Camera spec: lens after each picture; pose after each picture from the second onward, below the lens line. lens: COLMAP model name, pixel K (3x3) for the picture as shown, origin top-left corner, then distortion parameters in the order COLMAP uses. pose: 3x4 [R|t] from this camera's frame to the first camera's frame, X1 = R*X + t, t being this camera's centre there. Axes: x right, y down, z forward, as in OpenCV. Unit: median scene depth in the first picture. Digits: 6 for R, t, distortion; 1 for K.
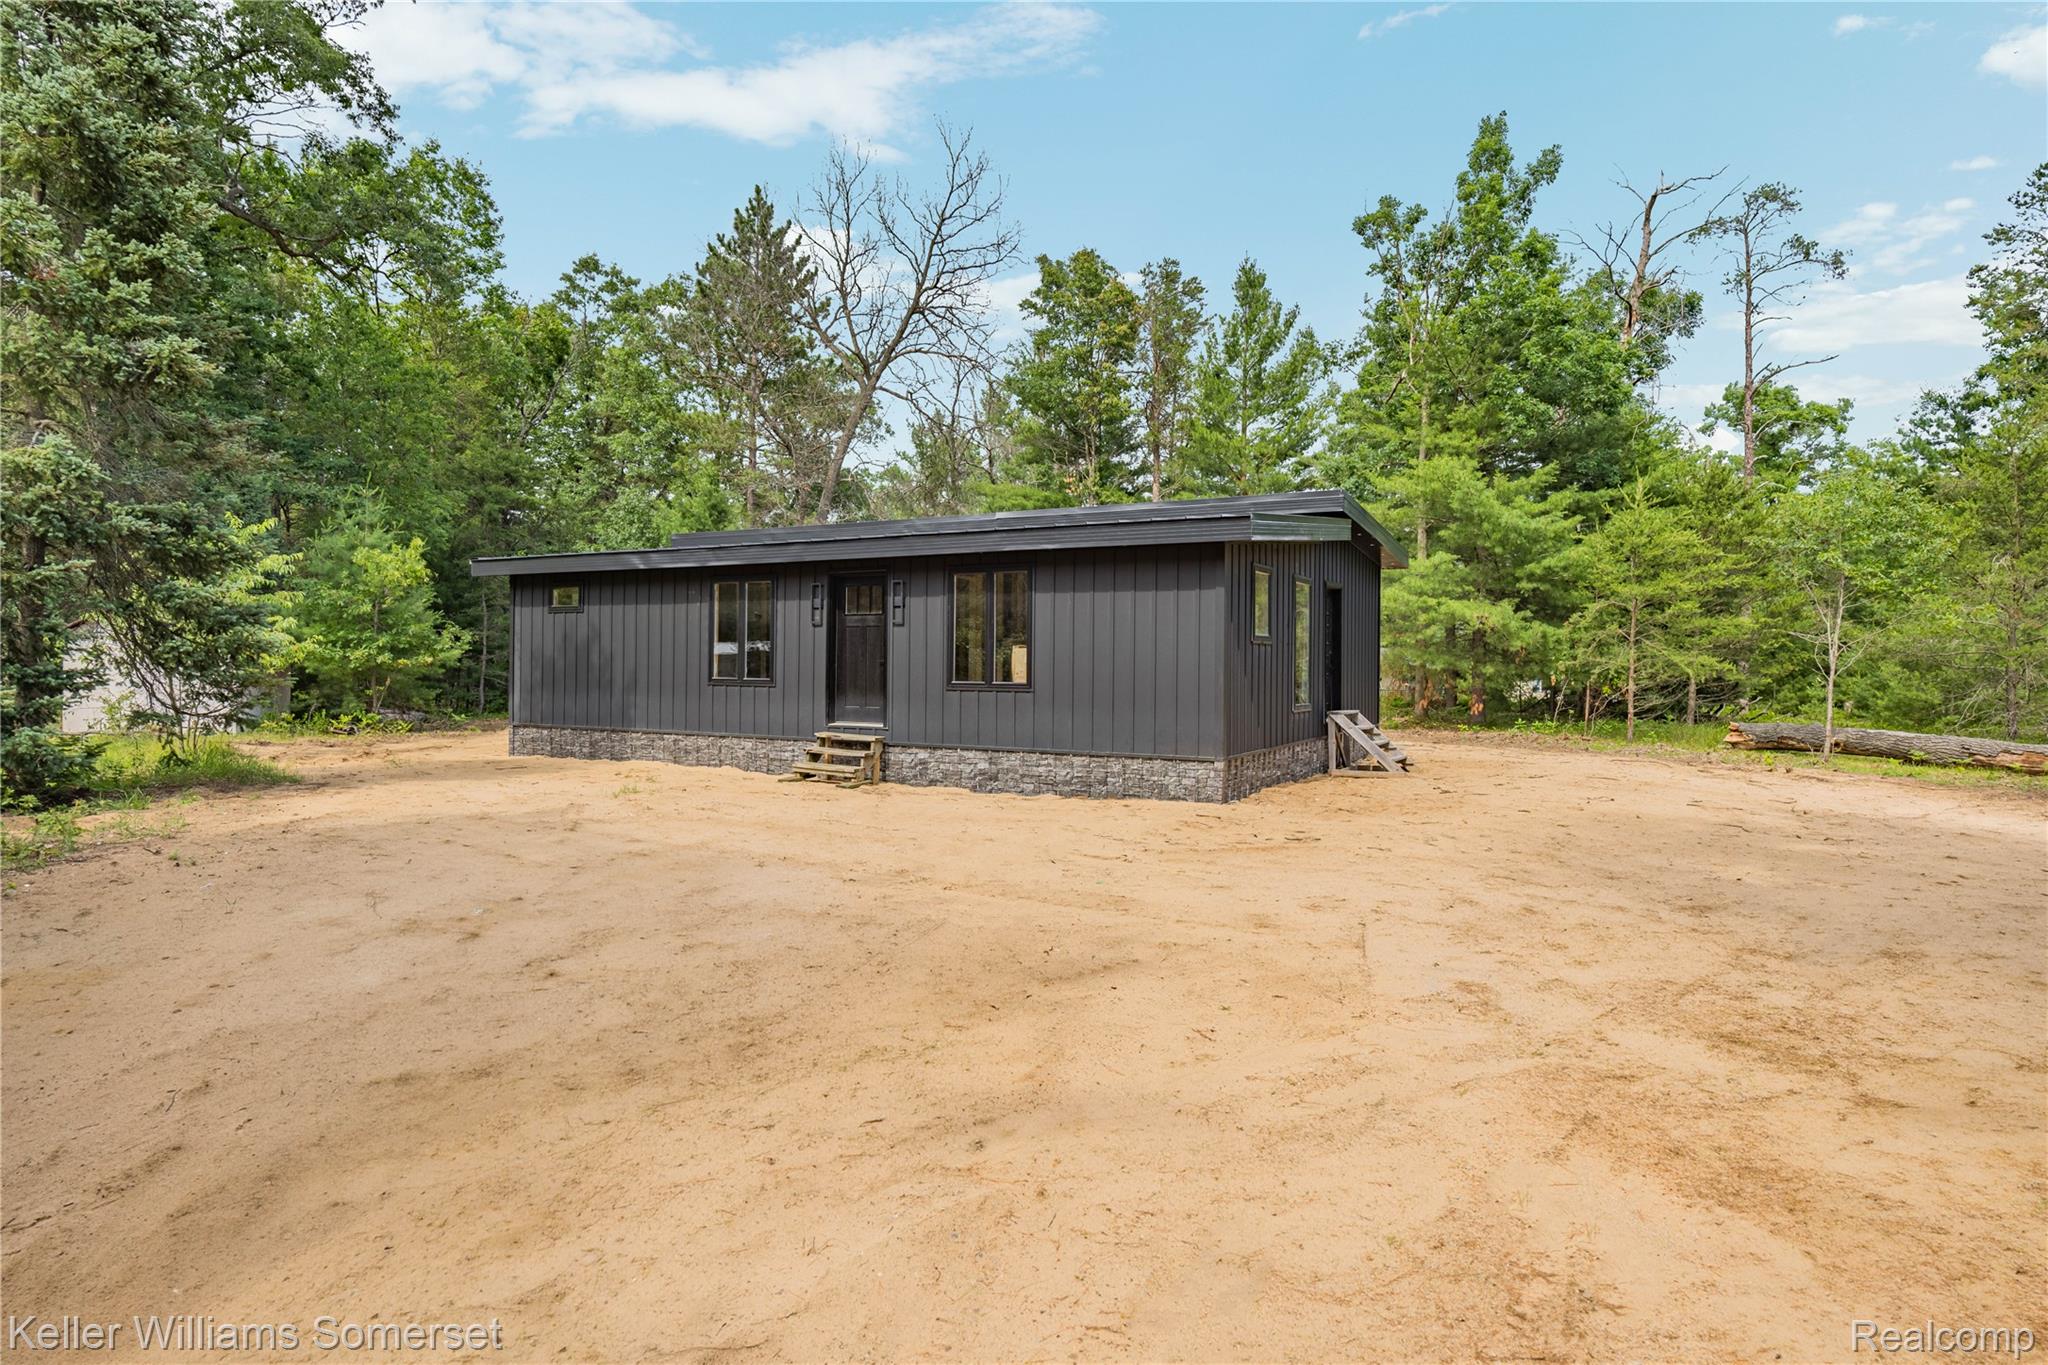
lens RADIAL K [[1117.9, 0, 1024.7], [0, 1117.9, 671.4], [0, 0, 1]] dist [-0.000877, 0.000124]
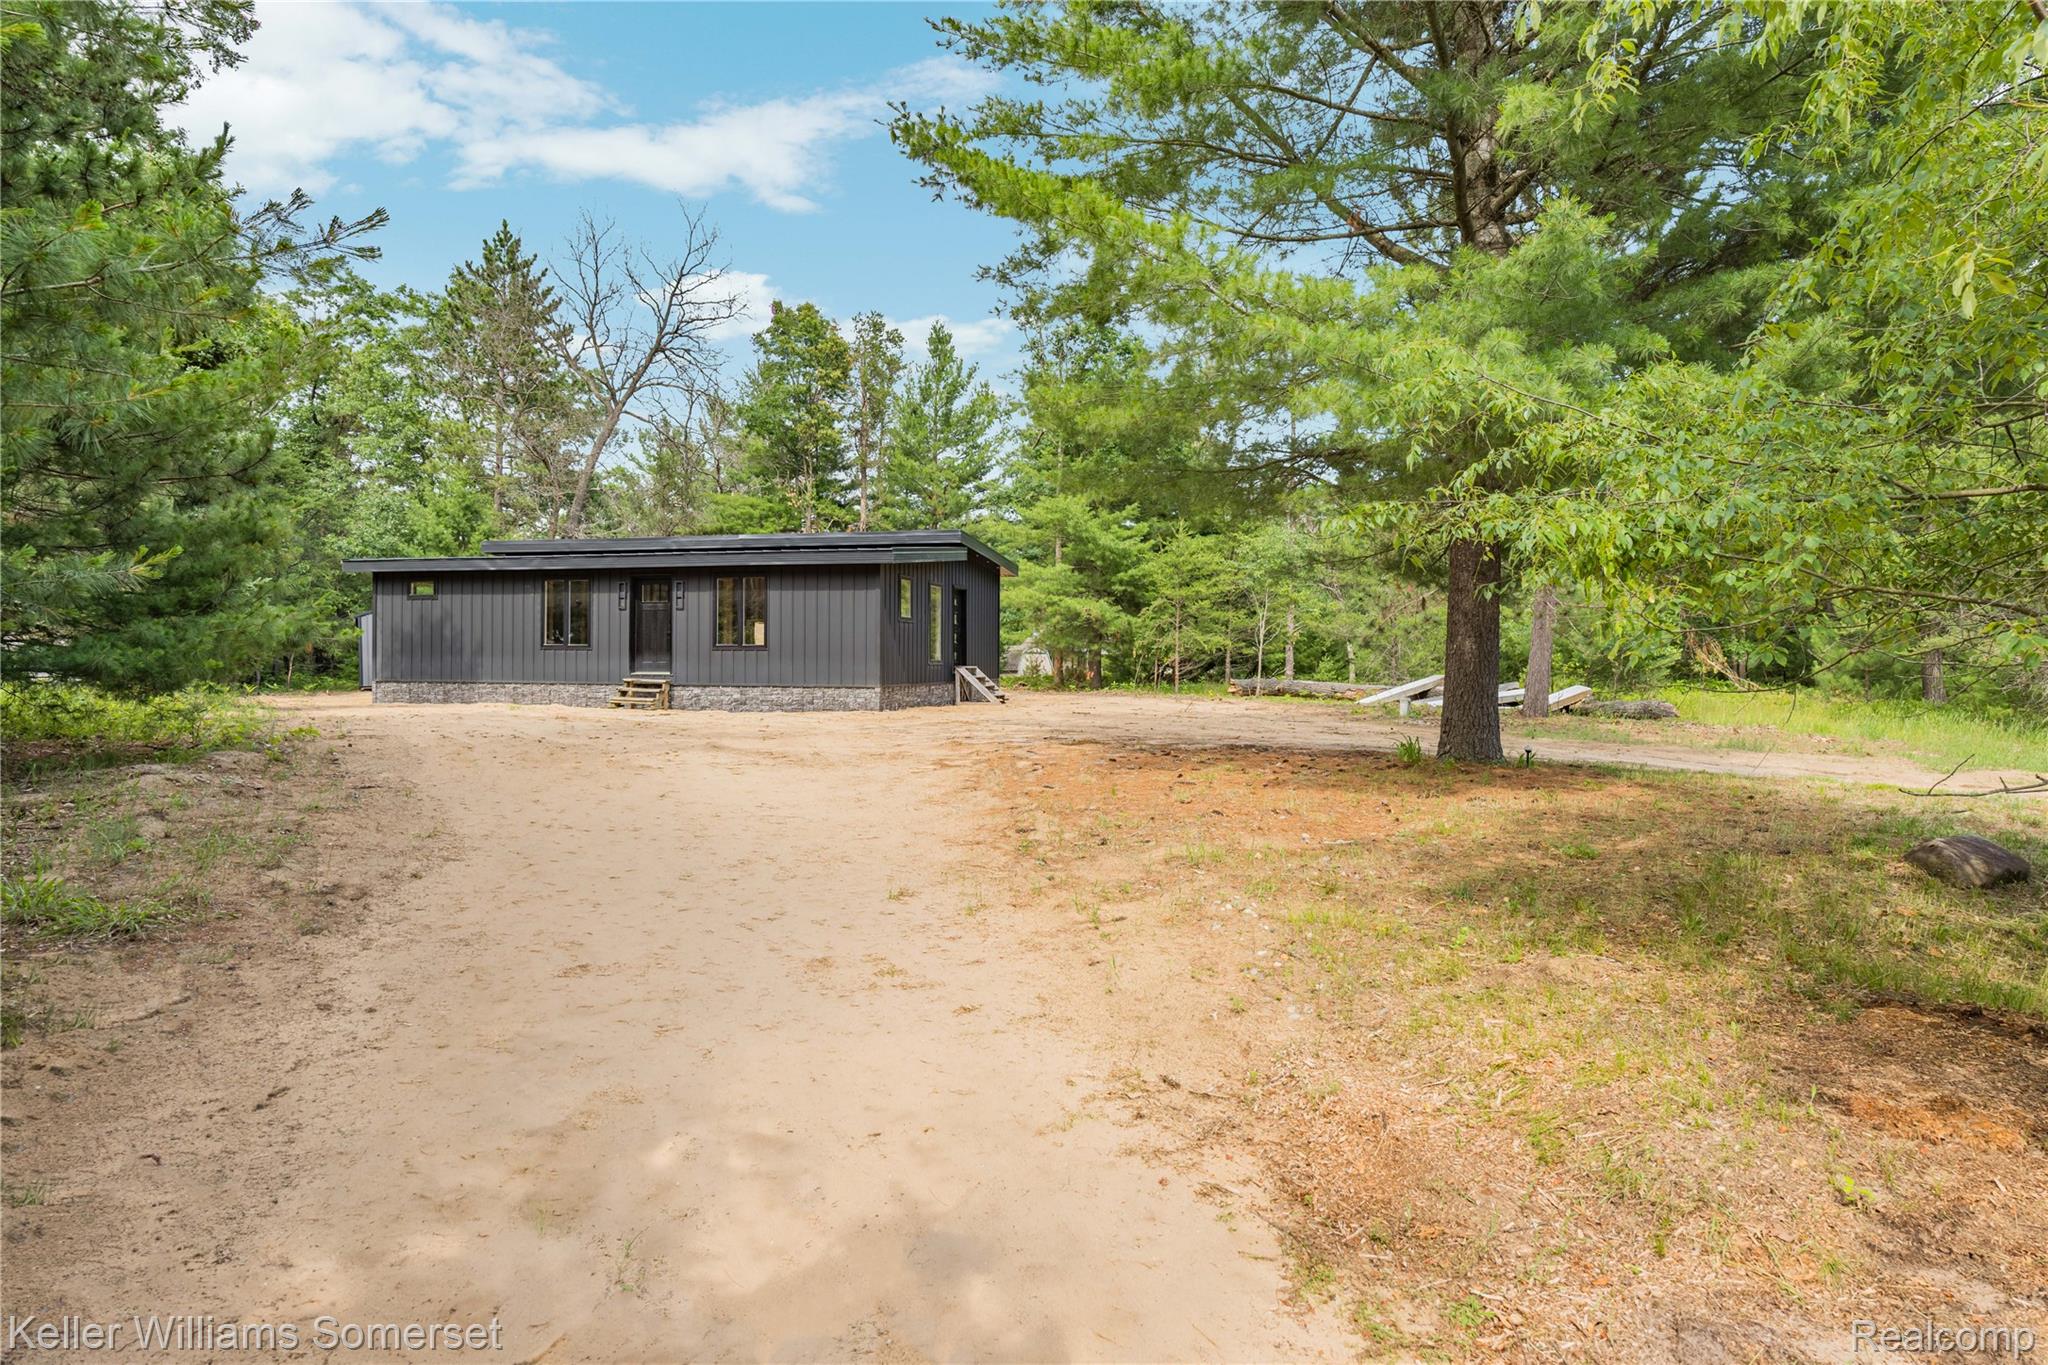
lens RADIAL K [[1112.6, 0, 1029.2], [0, 1112.6, 662.8], [0, 0, 1]] dist [-0.000697, -0.000300]
pose [[0.968818, -0.003303, 0.247751, -0.012688], [0.004015, 0.999989, -0.002366, 0.020569], [-0.247740, 0.003287, 0.968821, -0.334658]]
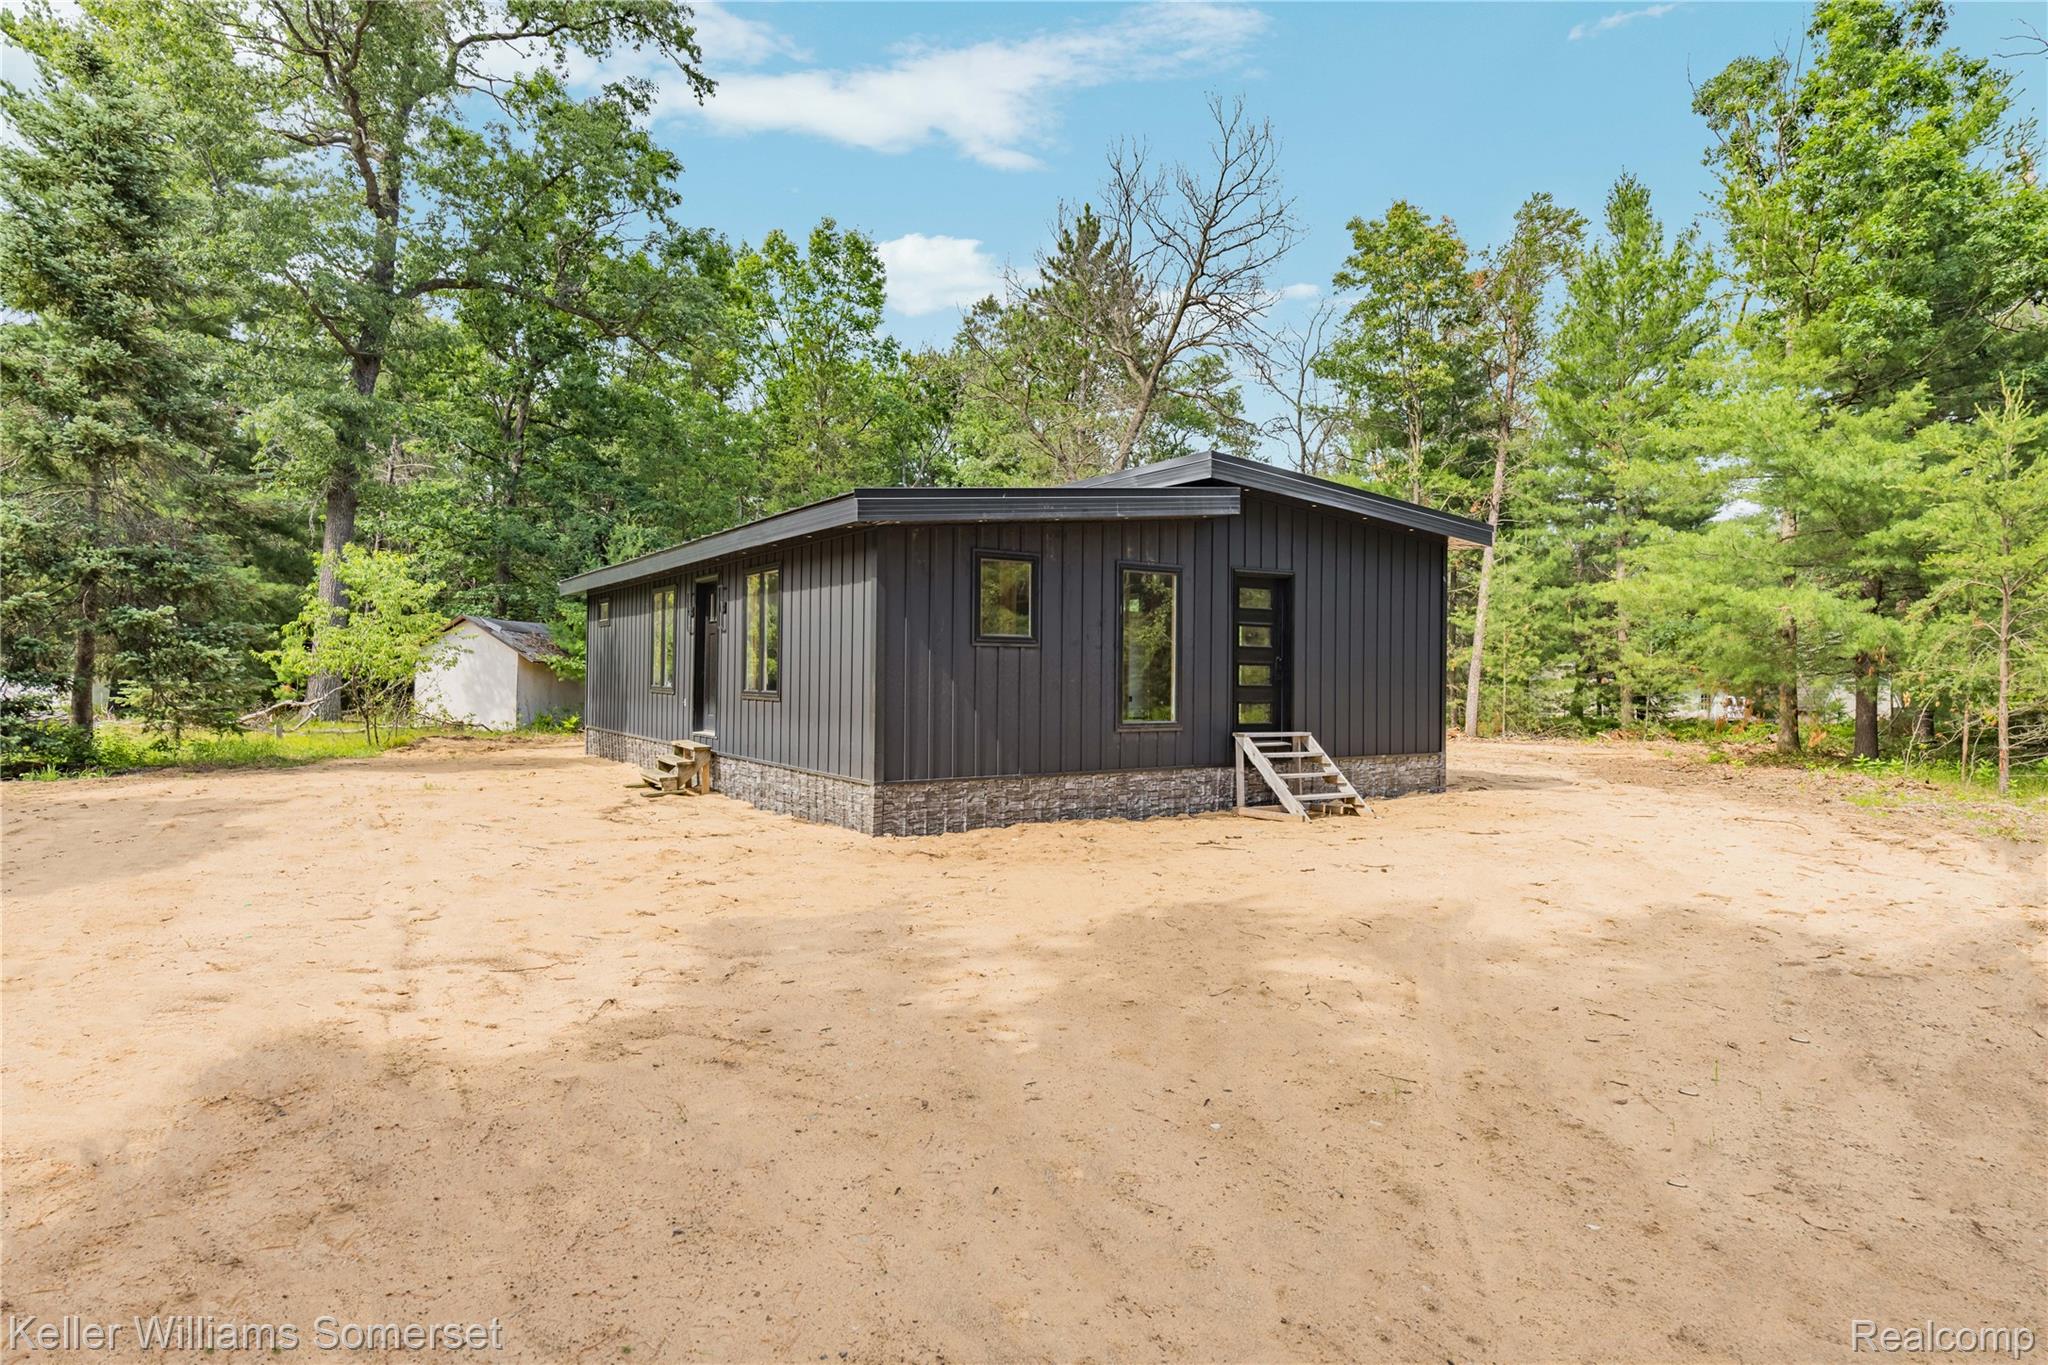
lens RADIAL K [[1117.9, 0, 1024.7], [0, 1117.9, 671.4], [0, 0, 1]] dist [-0.000877, 0.000124]
pose [[0.885614, -0.000655, -0.464422, 0.294676], [-0.005125, 0.999924, -0.011184, 0.001306], [0.464394, 0.012284, 0.885543, 0.135301]]
